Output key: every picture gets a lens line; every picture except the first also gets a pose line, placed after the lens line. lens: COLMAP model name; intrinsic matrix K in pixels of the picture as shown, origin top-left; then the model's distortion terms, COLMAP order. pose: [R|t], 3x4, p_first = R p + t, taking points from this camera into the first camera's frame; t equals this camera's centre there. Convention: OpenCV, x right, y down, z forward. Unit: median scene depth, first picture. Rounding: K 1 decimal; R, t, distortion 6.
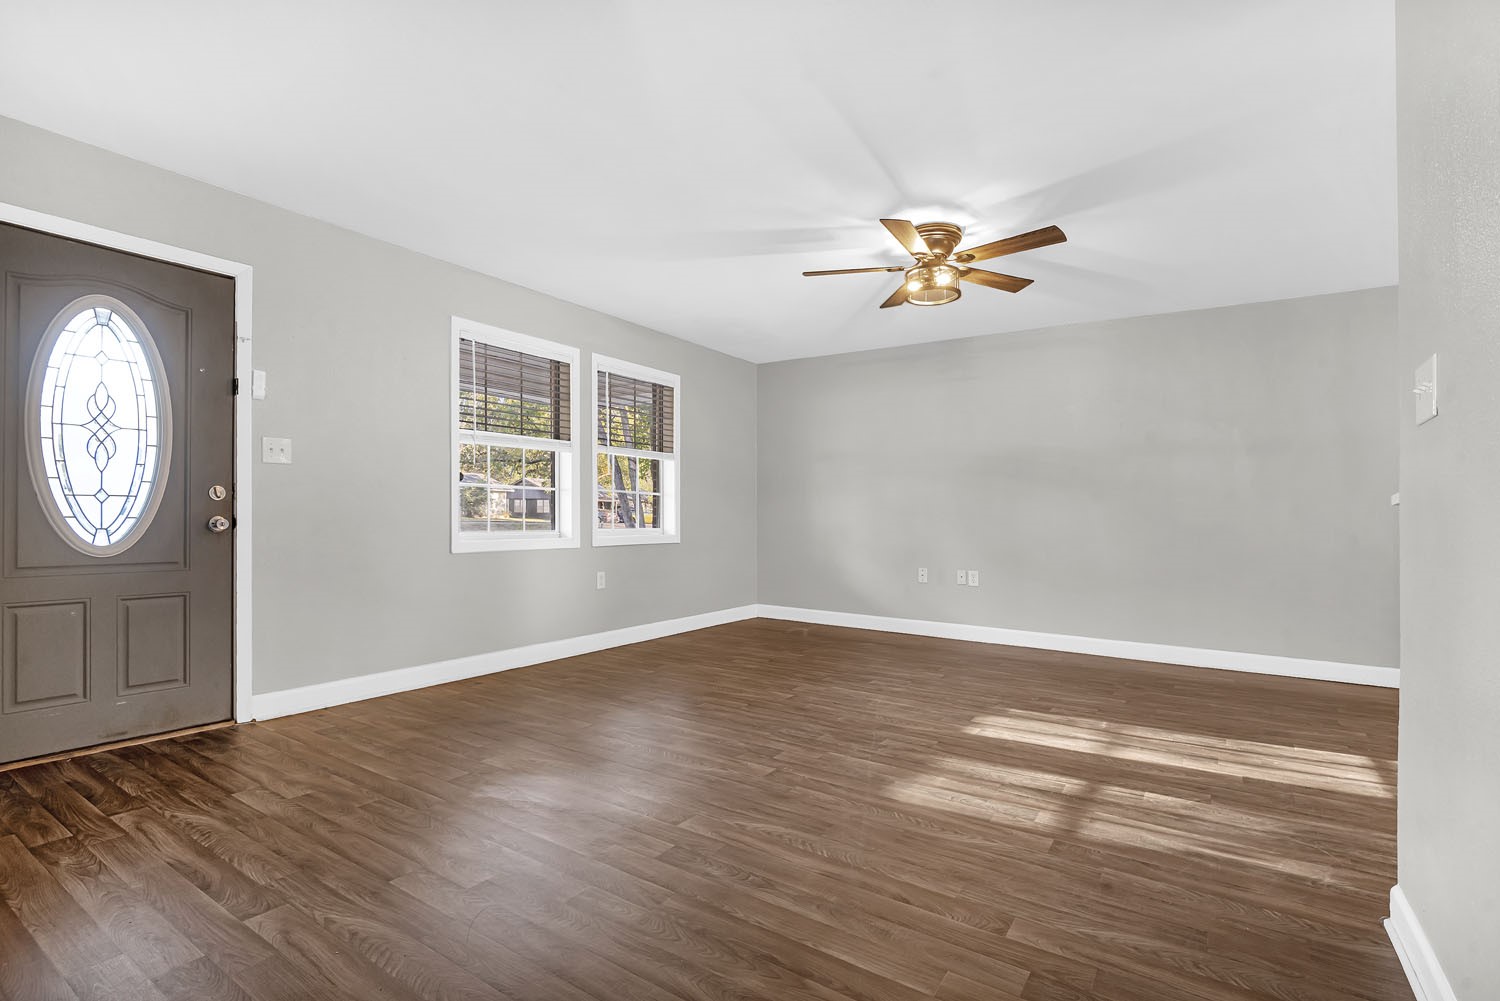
lens RADIAL K [[698.5, 0, 750.0], [0, 698.5, 500.5], [0, 0, 1]] dist [0.001333, -0.000038]
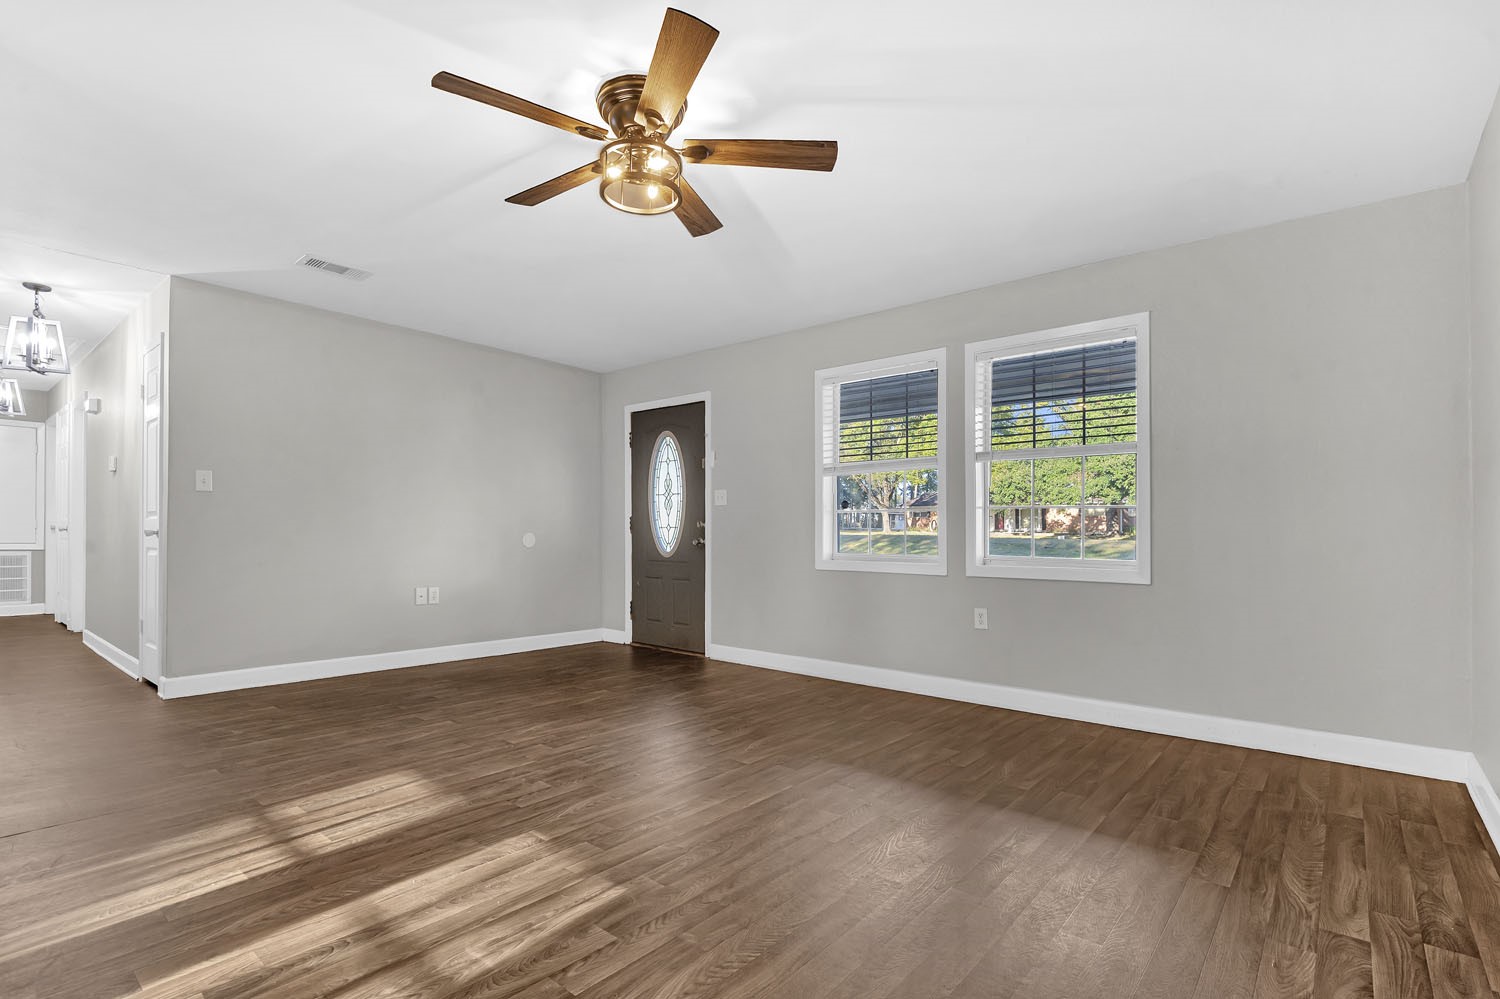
lens RADIAL K [[714.9, 0, 755.1], [0, 714.9, 544.1], [0, 0, 1]] dist [-0.018295, -0.000279]
pose [[-0.101913, -0.002048, -0.994791, 1.150185], [0.005782, 0.999980, -0.002651, 0.049009], [0.994776, -0.006022, -0.101899, 1.469477]]
